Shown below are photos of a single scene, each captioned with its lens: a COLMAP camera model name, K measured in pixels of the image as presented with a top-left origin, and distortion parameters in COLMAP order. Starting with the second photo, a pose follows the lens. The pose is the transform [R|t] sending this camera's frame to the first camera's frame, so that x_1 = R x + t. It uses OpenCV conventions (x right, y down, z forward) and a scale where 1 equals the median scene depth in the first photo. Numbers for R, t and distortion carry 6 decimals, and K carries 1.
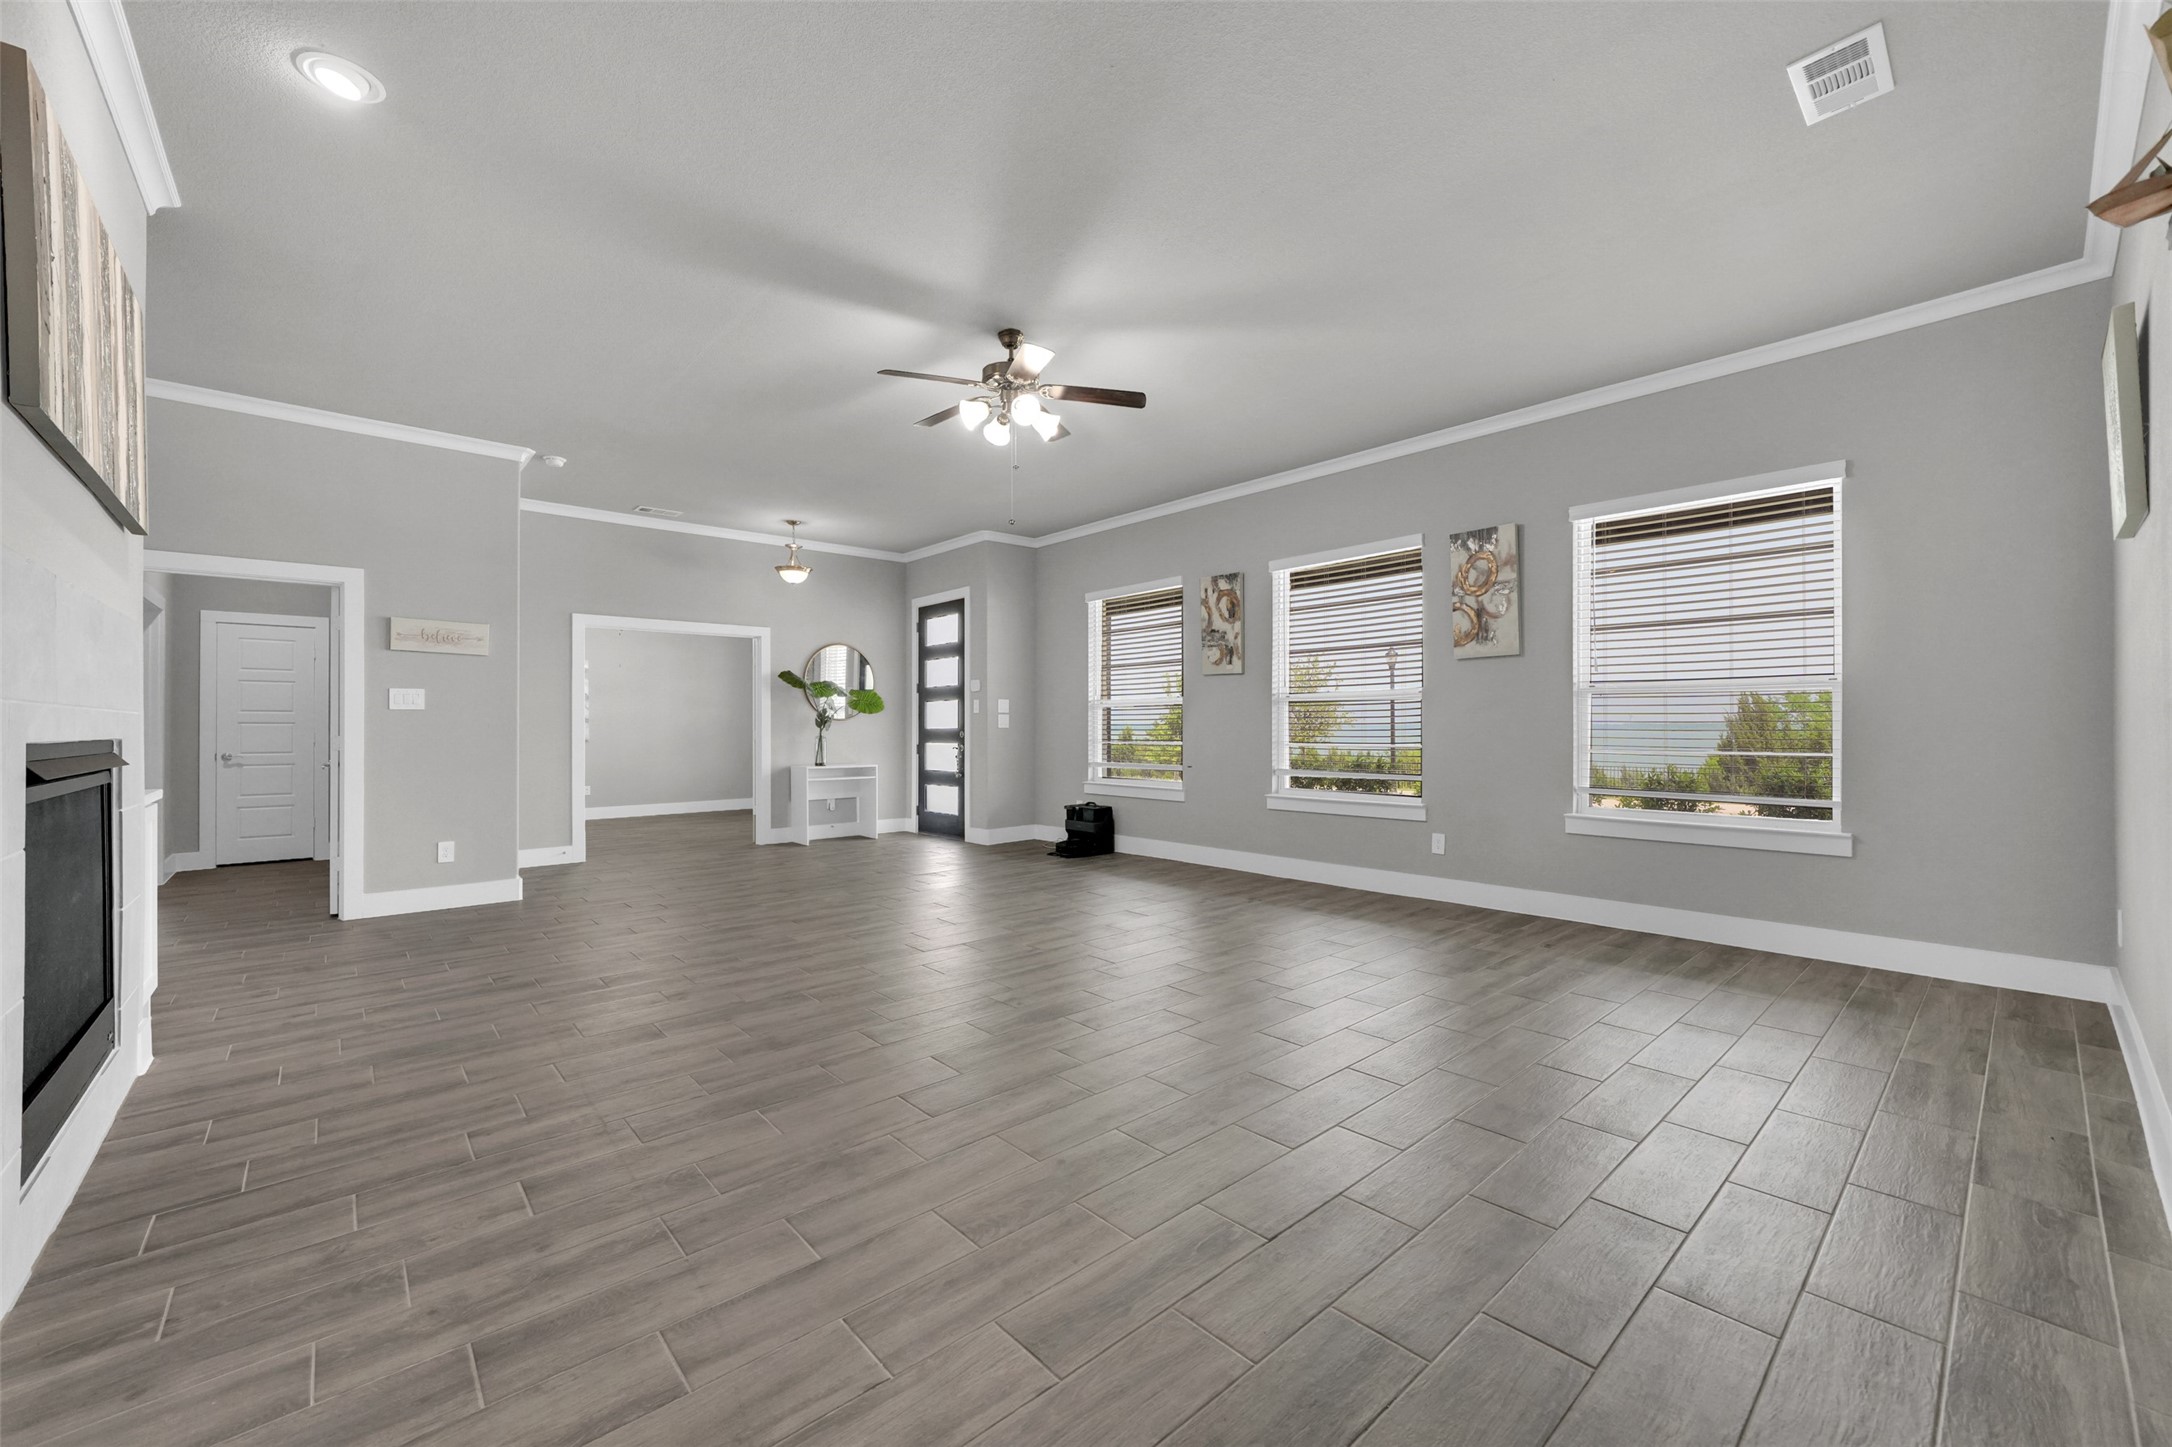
lens RADIAL K [[855.8, 0, 1075.8], [0, 855.8, 729.0], [0, 0, 1]] dist [-0.003531, 0.000620]
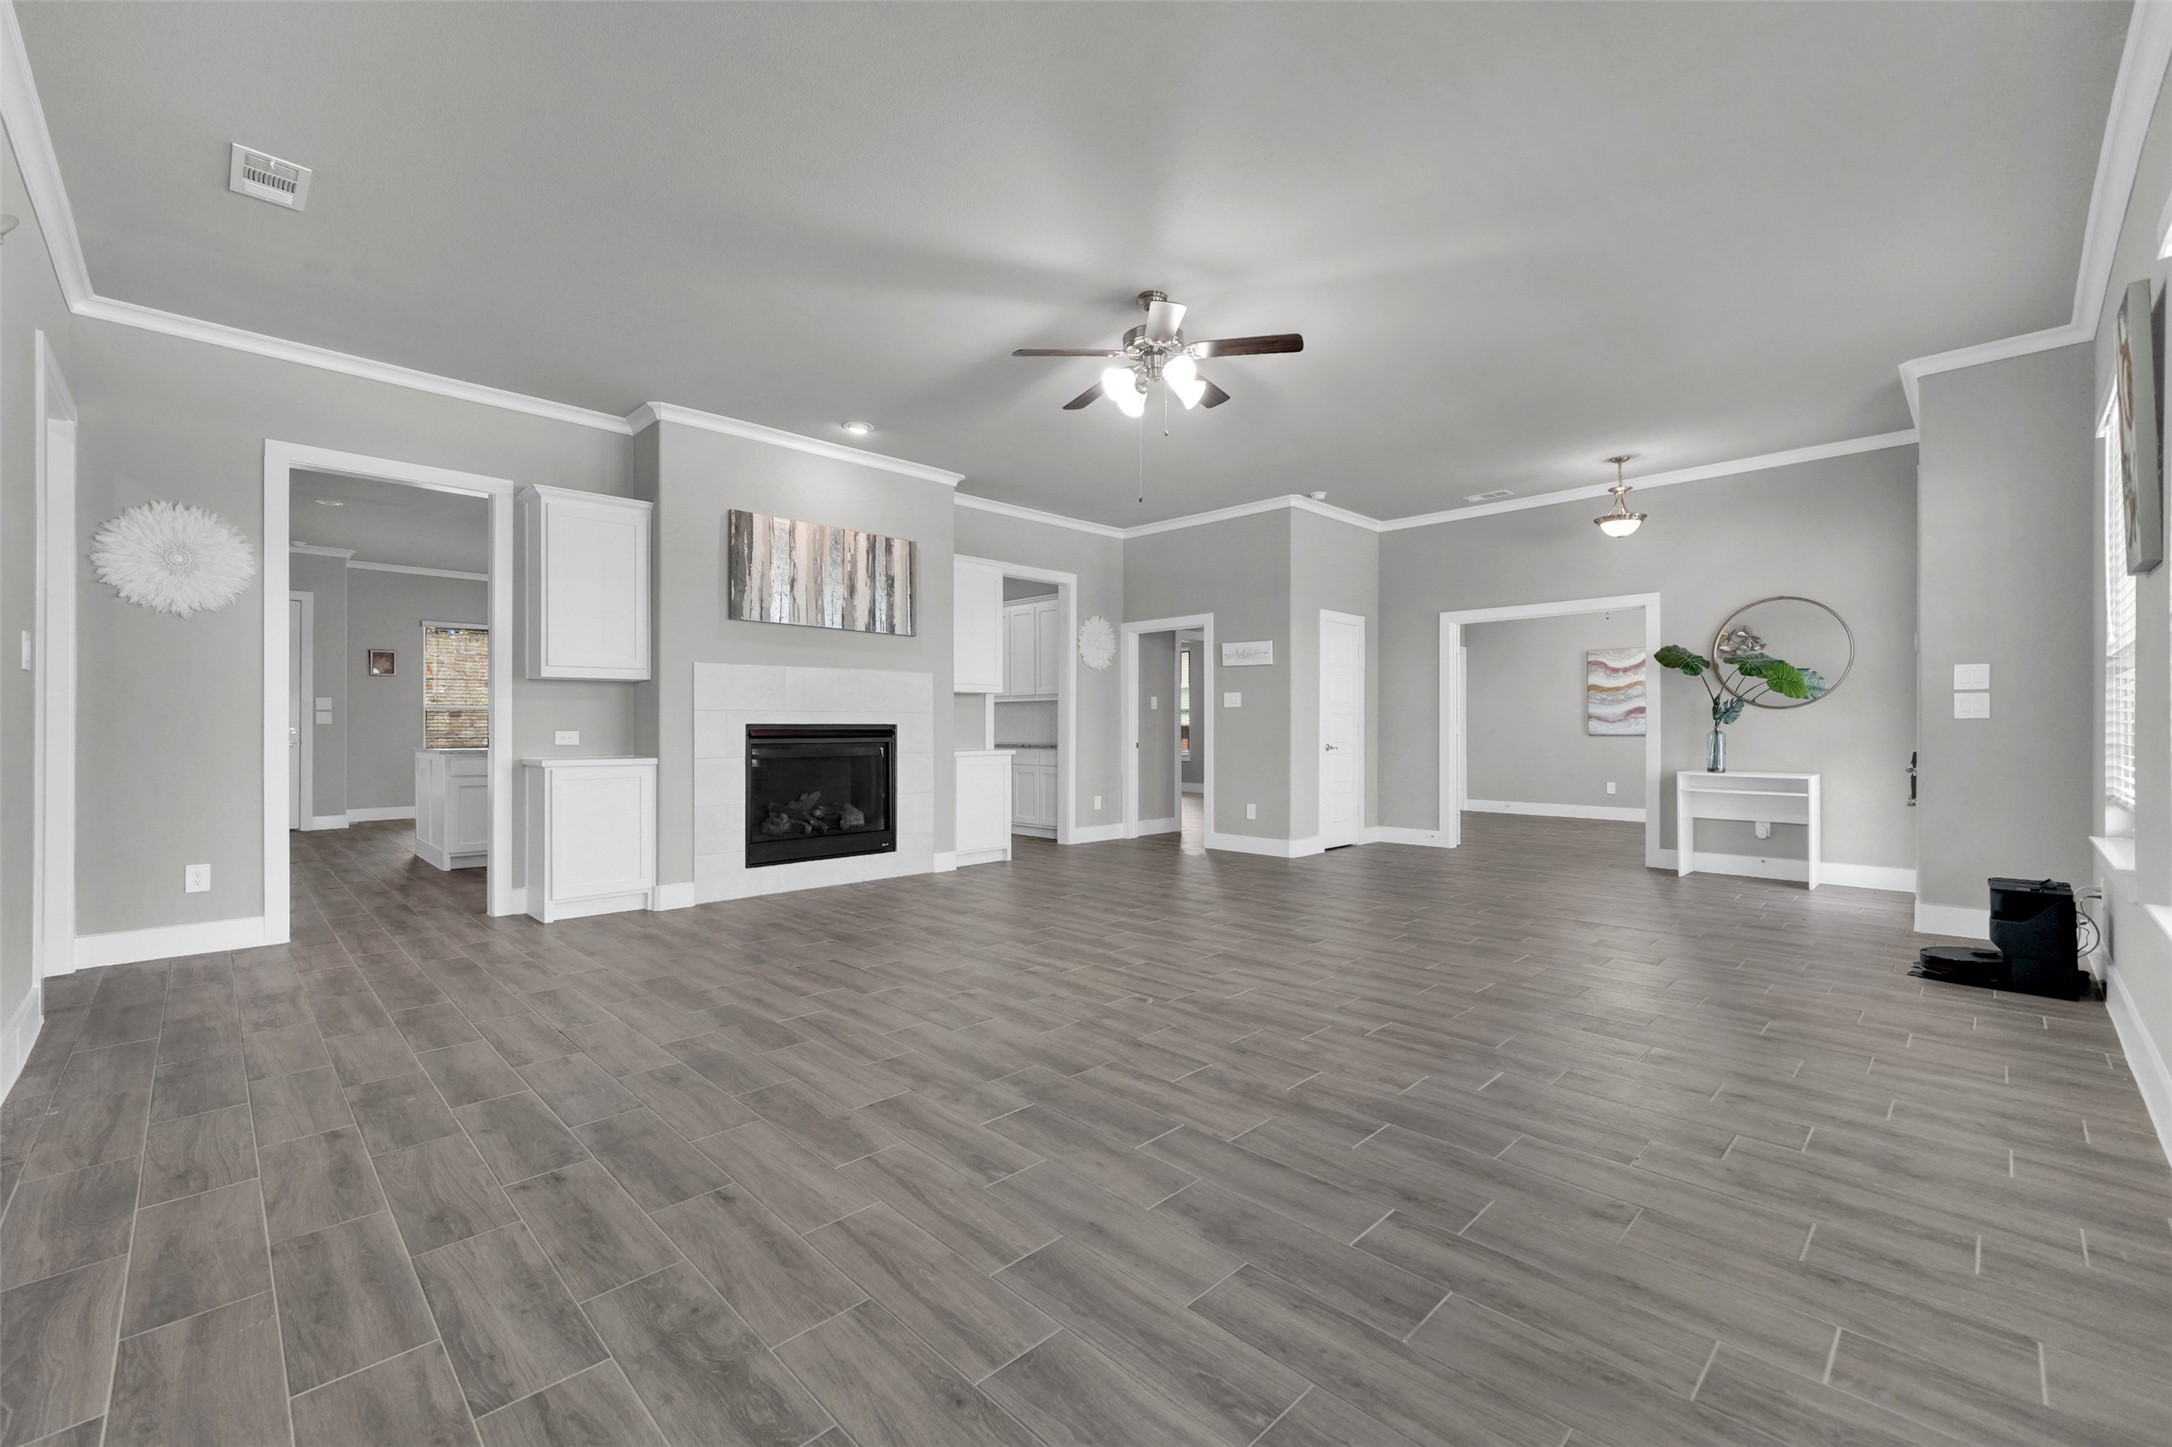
lens RADIAL K [[904.1, 0, 1076.1], [0, 904.1, 721.5], [0, 0, 1]] dist [0.000936, -0.000069]
pose [[0.047357, -0.003092, -0.998873, 0.482208], [-0.002702, 0.999991, -0.003224, 0.004438], [0.998874, 0.002852, 0.047348, 0.461474]]
